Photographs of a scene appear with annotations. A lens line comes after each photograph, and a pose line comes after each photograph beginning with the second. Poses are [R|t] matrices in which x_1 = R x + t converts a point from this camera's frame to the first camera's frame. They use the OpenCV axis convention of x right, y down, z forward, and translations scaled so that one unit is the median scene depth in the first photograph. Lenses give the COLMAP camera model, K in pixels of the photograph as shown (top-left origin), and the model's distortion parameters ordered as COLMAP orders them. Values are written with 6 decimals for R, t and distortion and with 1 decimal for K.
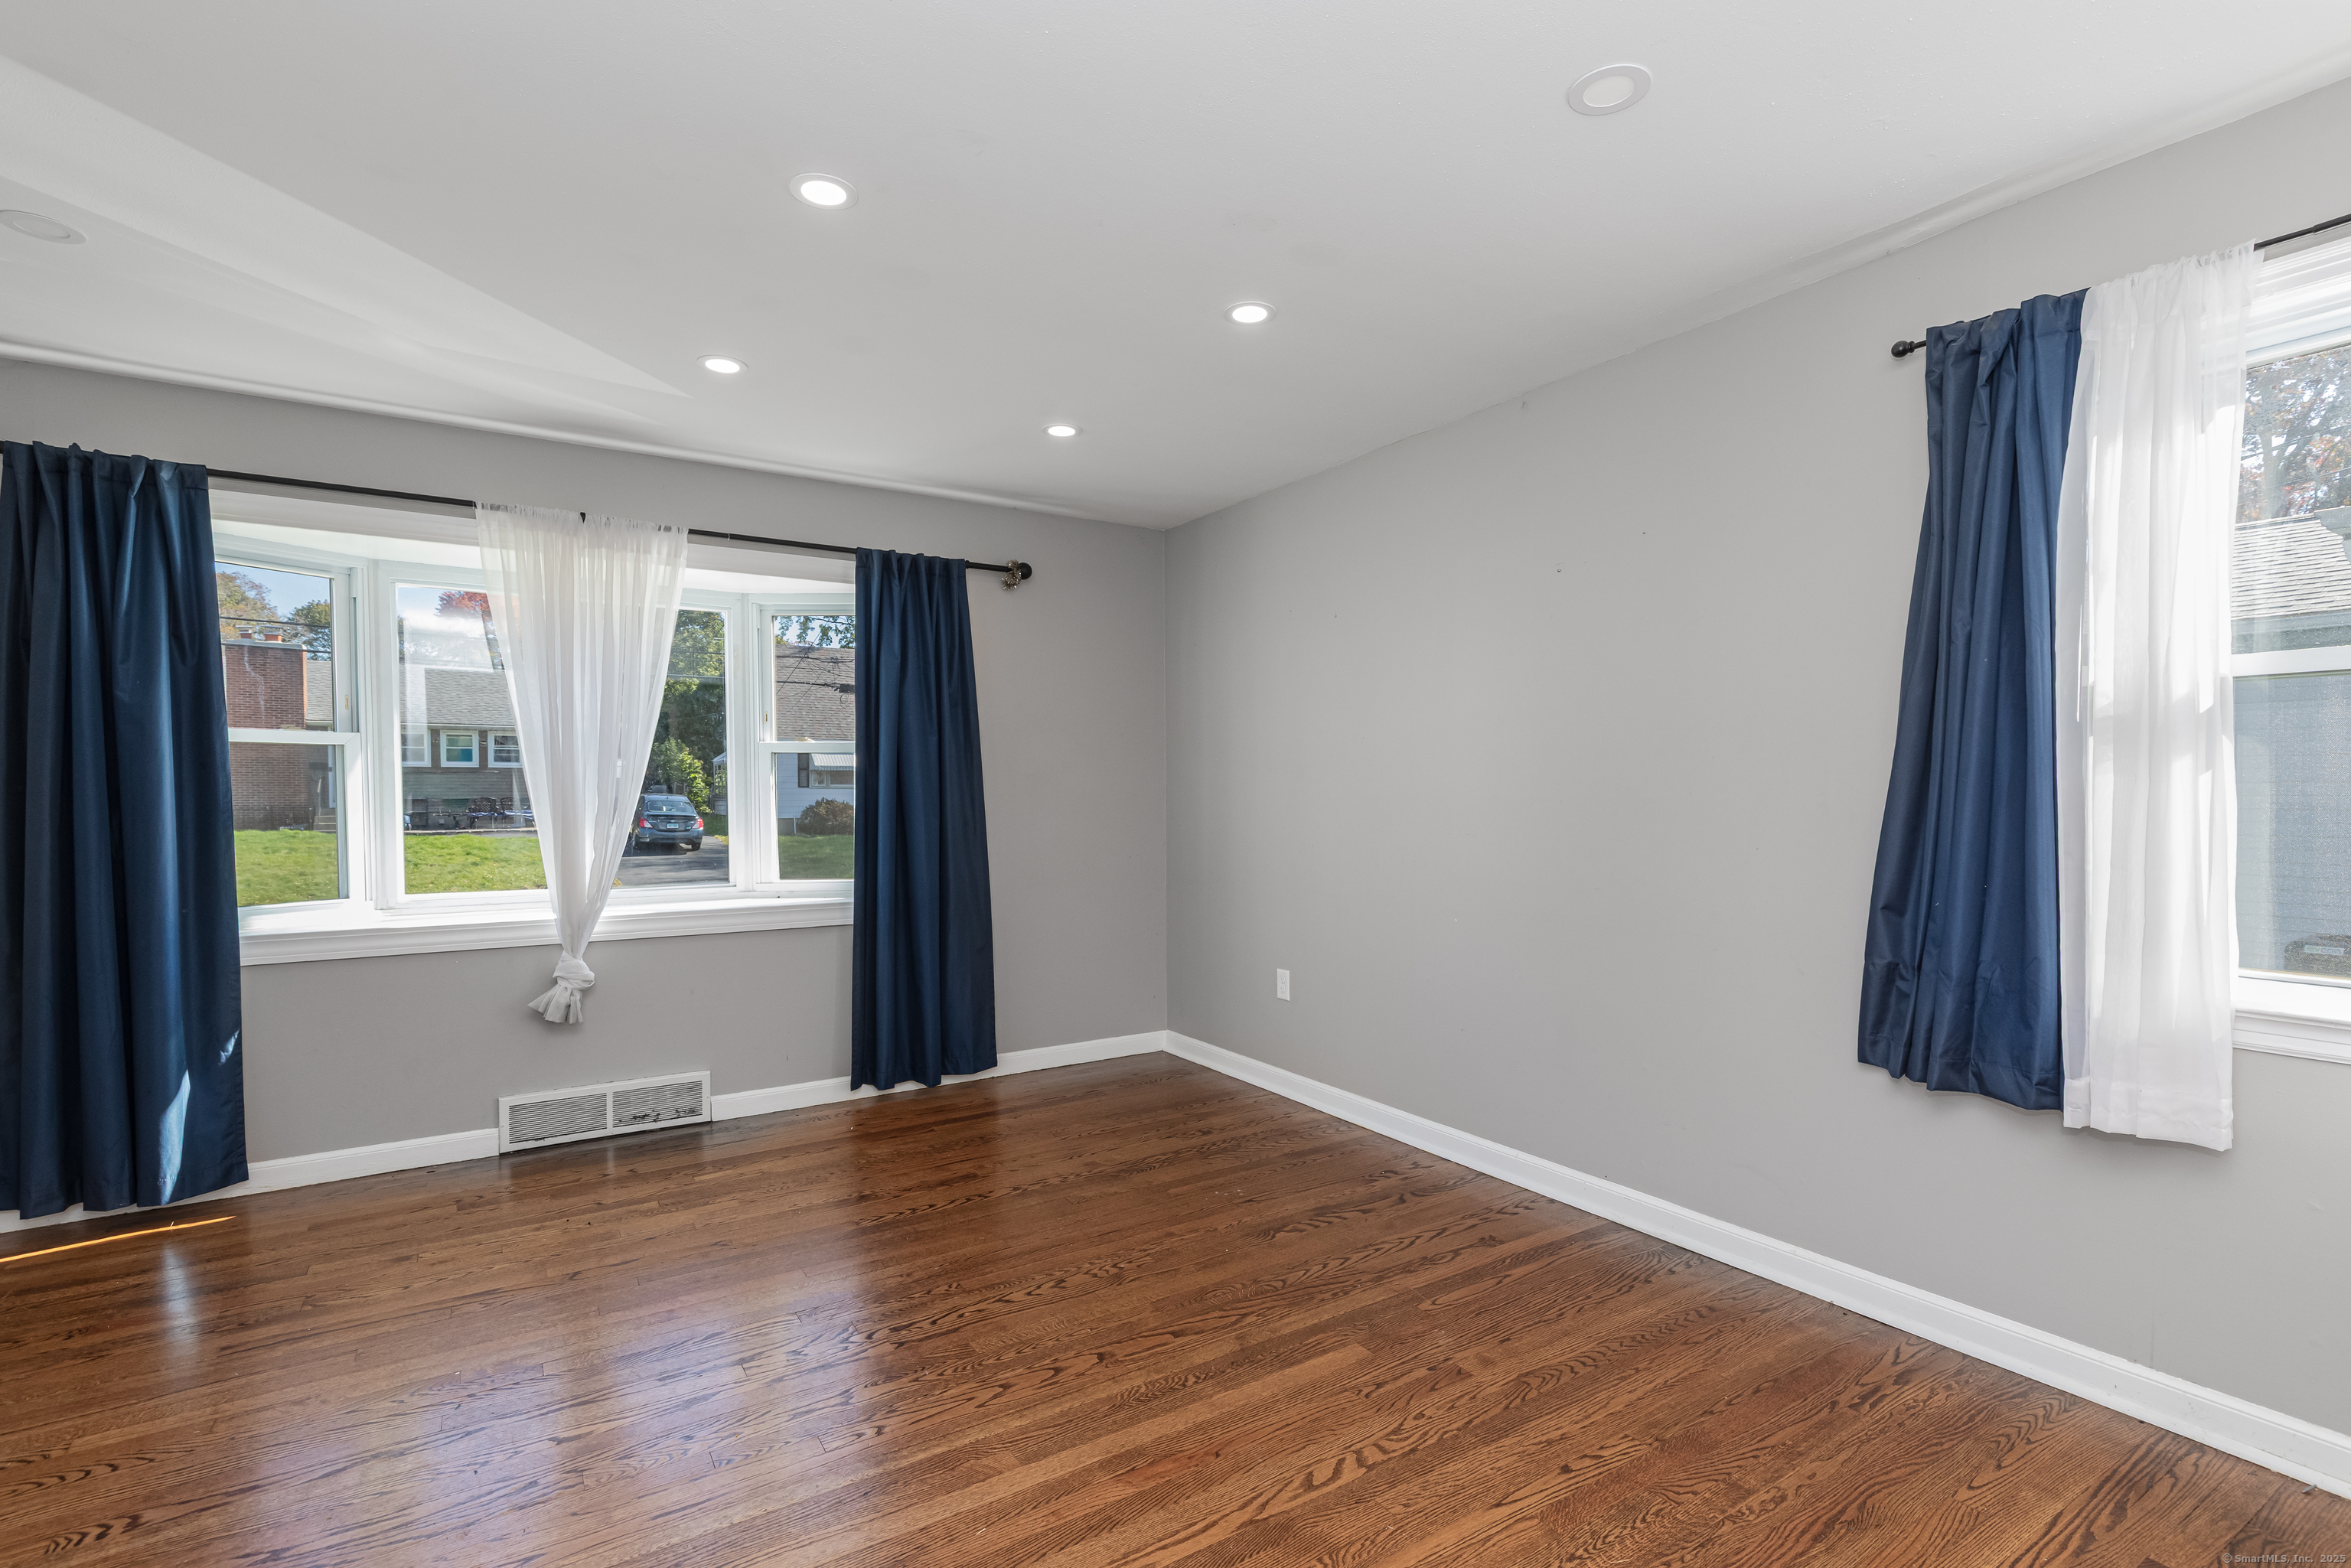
lens RADIAL K [[1037.5, 0, 1227.5], [0, 1037.5, 816.5], [0, 0, 1]] dist [-0.001336, -0.000747]
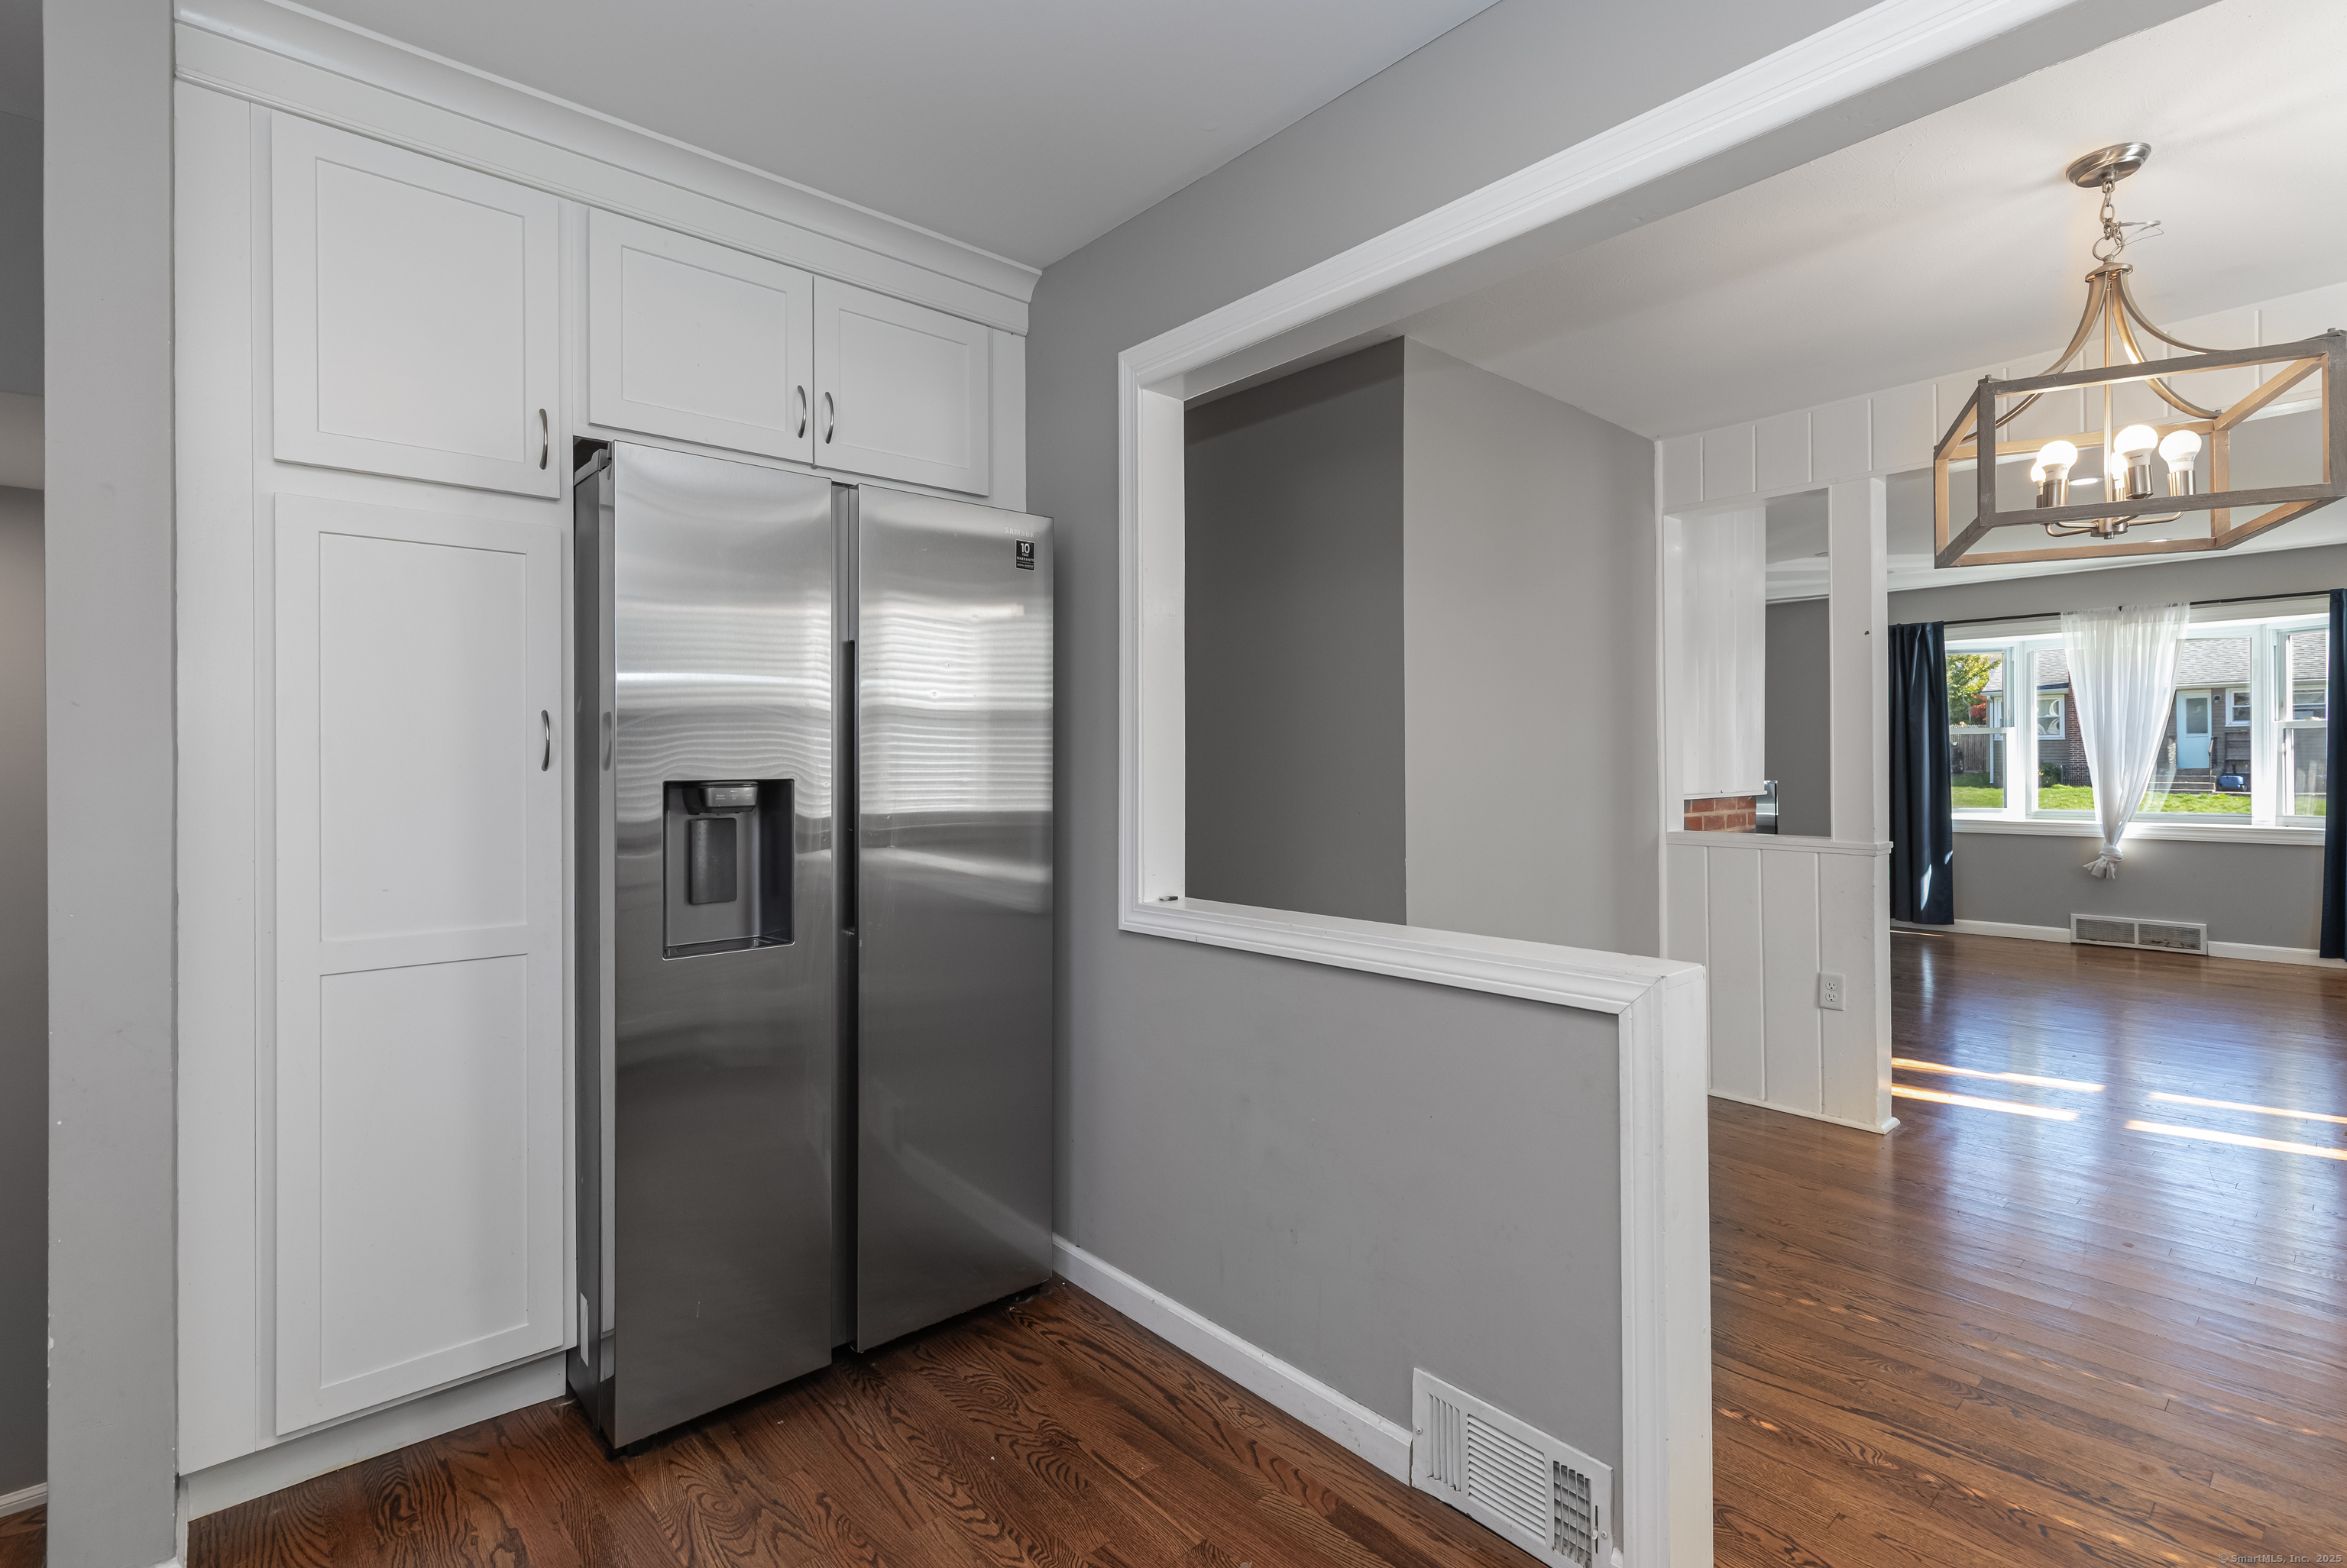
lens RADIAL K [[1079.5, 0, 1178.3], [0, 1079.5, 762.0], [0, 0, 1]] dist [0.005883, -0.000271]
pose [[0.156899, 0.003175, -0.987610, 1.010183], [-0.016423, 0.999865, 0.000605, 0.014011], [0.987478, 0.016124, 0.156930, -0.946715]]
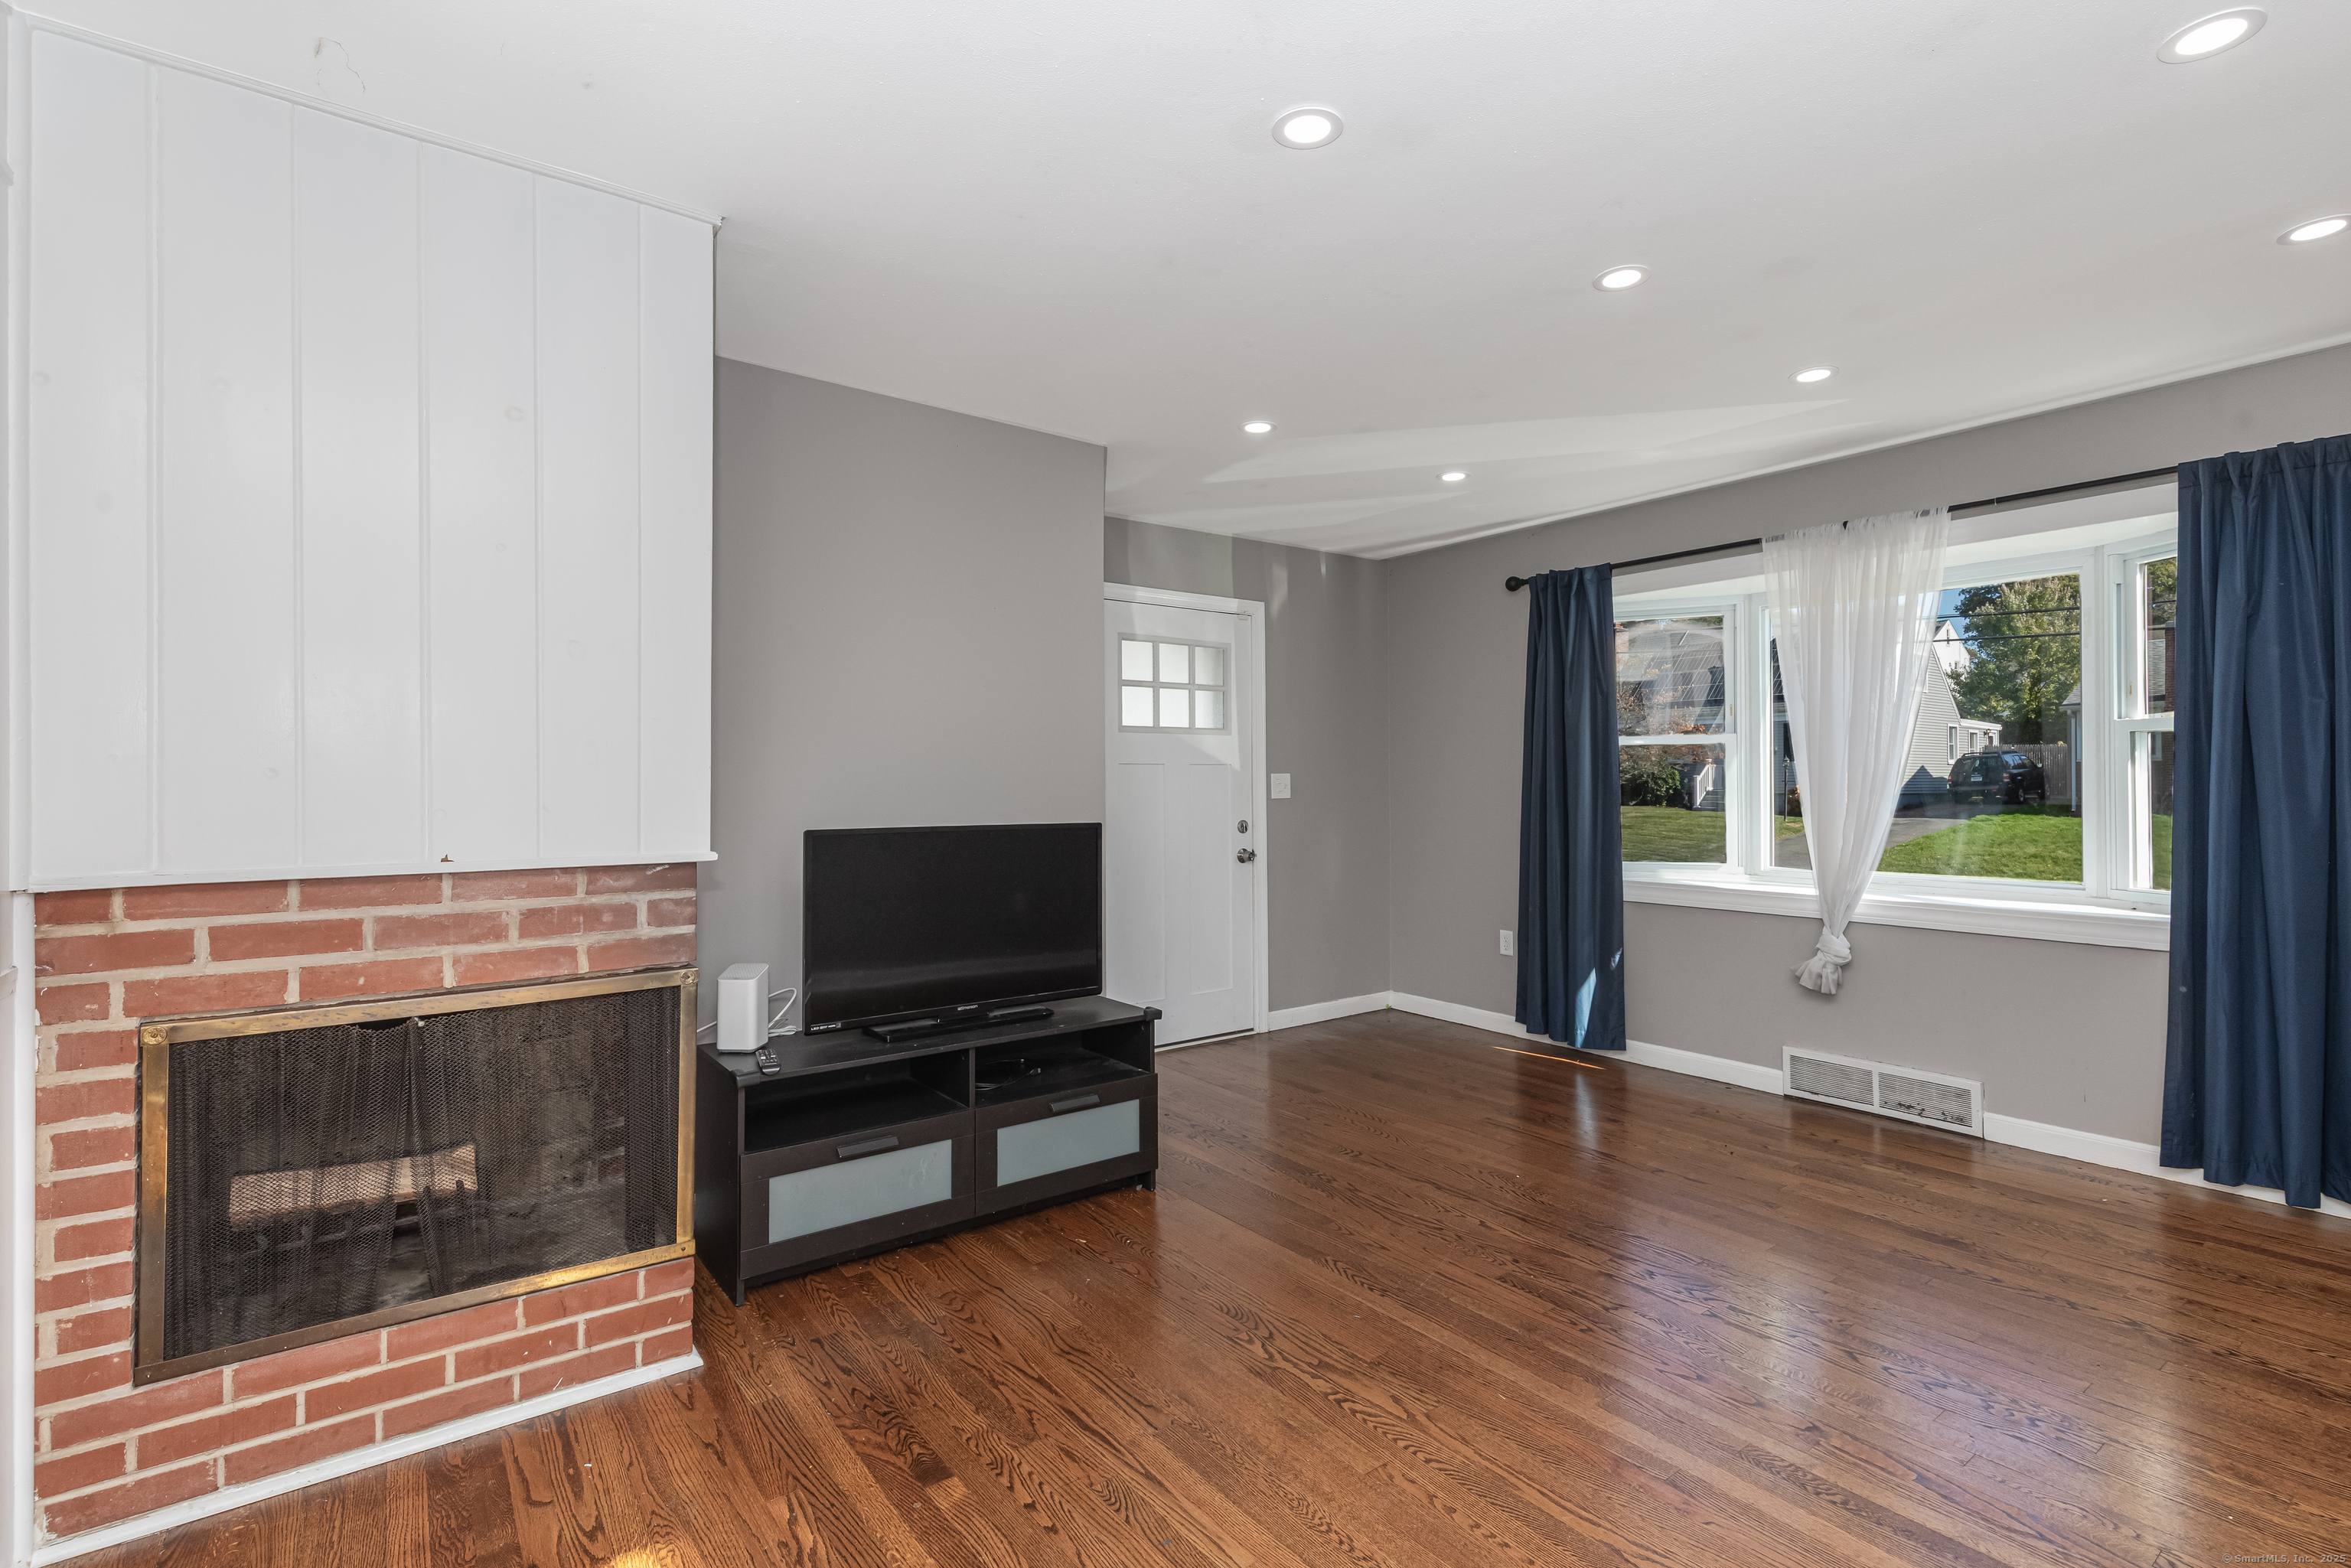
lens RADIAL K [[1083.9, 0, 1175.5], [0, 1083.9, 784.0], [0, 0, 1]] dist [0.004280, -0.000575]
pose [[0.074492, 0.004445, -0.997212, 0.439370], [-0.019873, 0.999798, 0.002972, -0.009814], [0.997024, 0.019596, 0.074565, 0.222712]]
